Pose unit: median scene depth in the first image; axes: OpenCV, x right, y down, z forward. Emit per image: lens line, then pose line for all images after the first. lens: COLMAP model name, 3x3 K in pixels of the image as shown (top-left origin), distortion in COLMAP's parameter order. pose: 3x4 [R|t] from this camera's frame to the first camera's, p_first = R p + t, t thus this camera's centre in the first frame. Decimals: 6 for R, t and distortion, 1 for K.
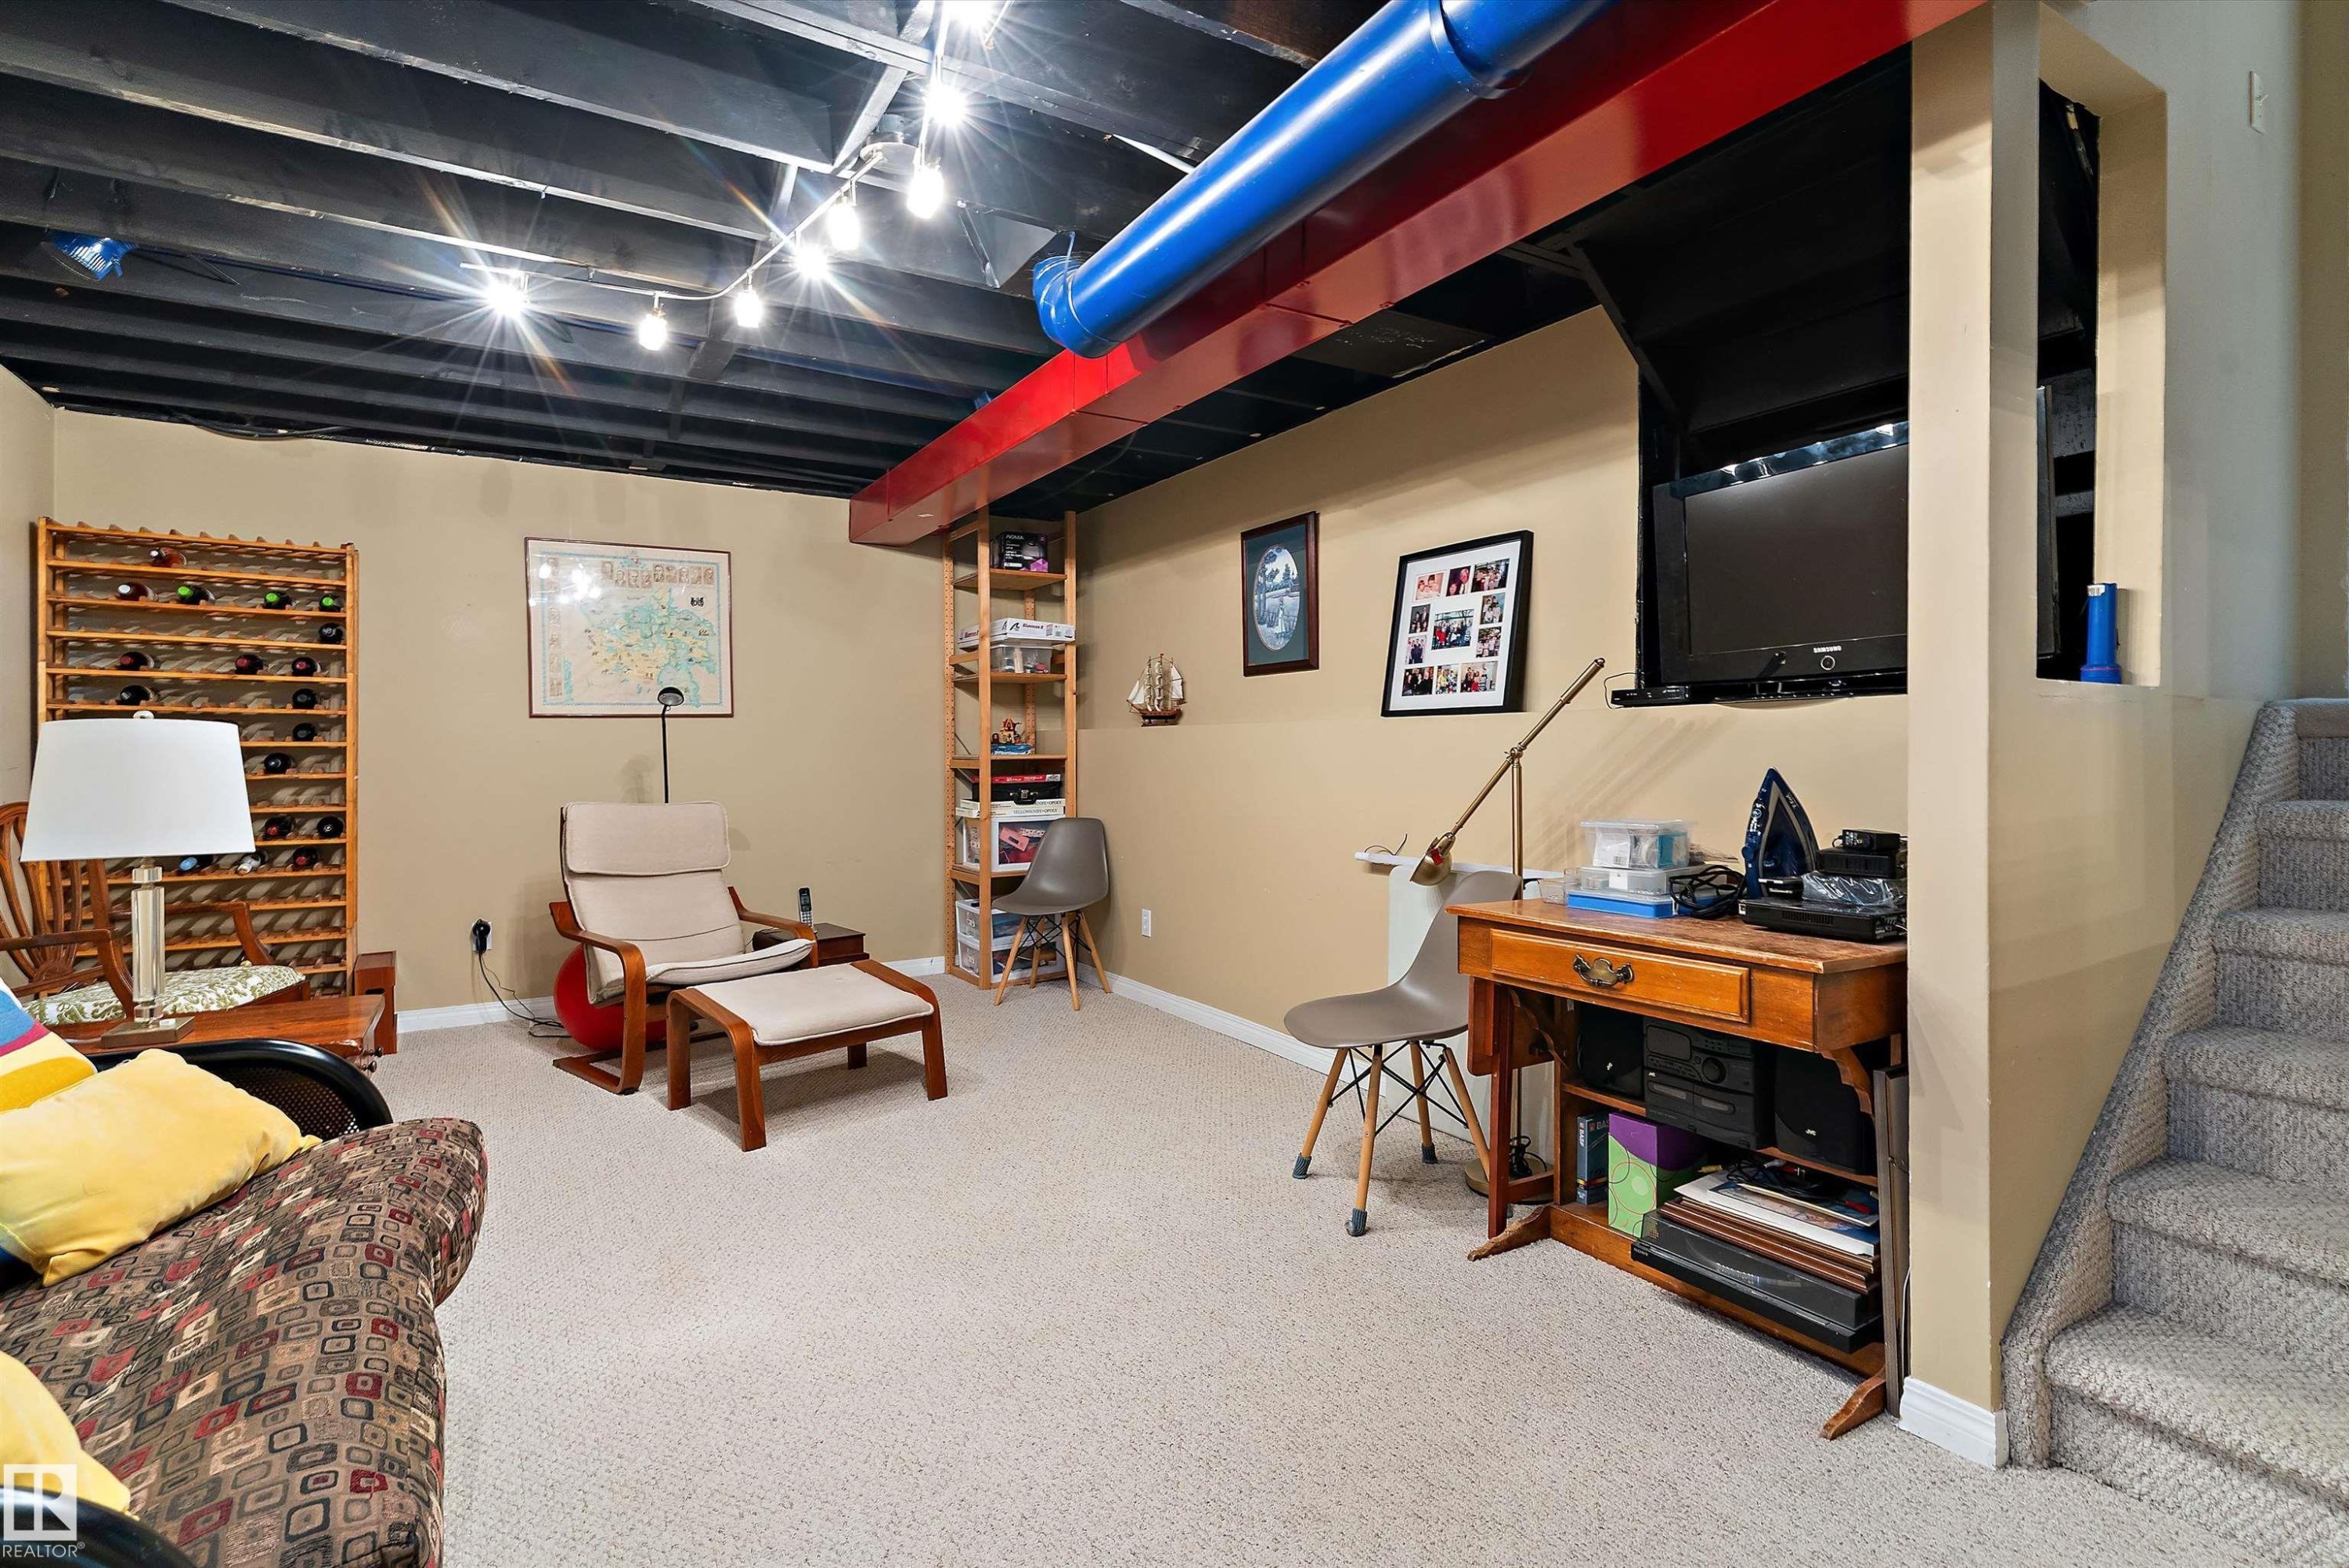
lens RADIAL K [[1143.4, 0, 1172.4], [0, 1143.4, 745.9], [0, 0, 1]] dist [0.000669, 0.000665]
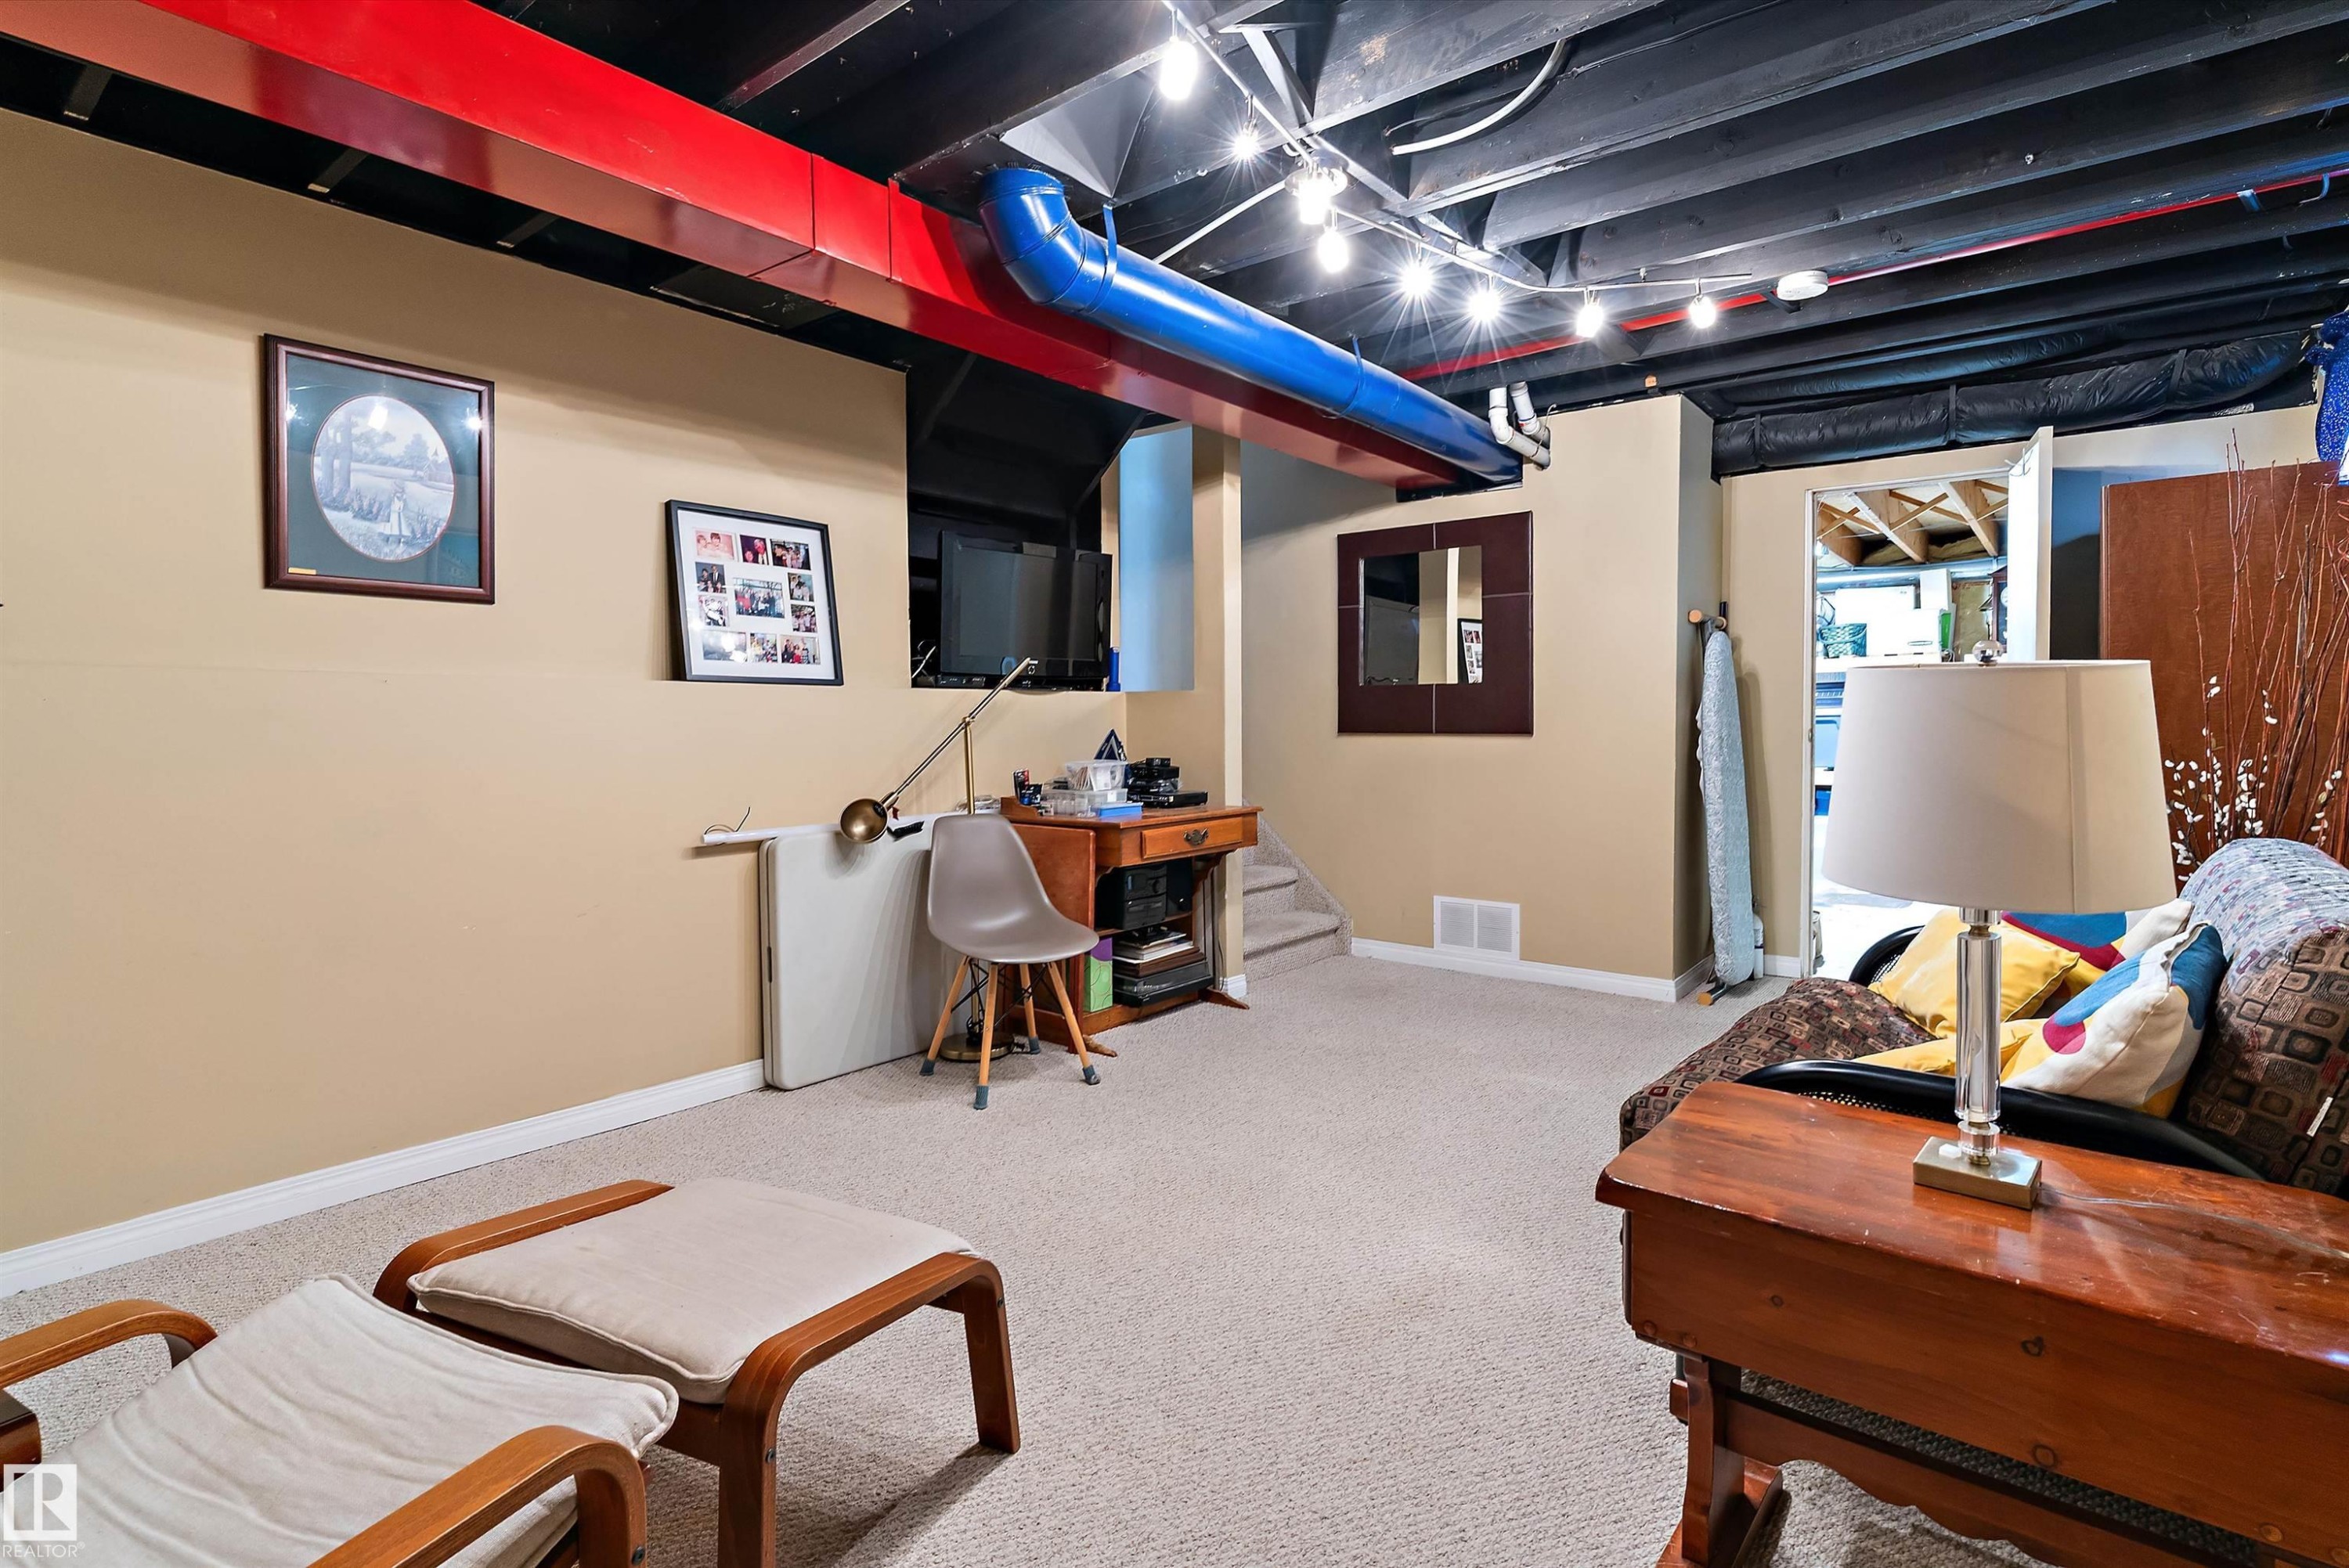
lens RADIAL K [[1143.4, 0, 1186.7], [0, 1143.4, 734.9], [0, 0, 1]] dist [0.000669, 0.000665]
pose [[-0.354352, -0.008500, 0.935074, -0.839805], [-0.002422, 0.999964, 0.008173, 0.008681], [-0.935109, 0.000632, -0.354359, 1.026562]]
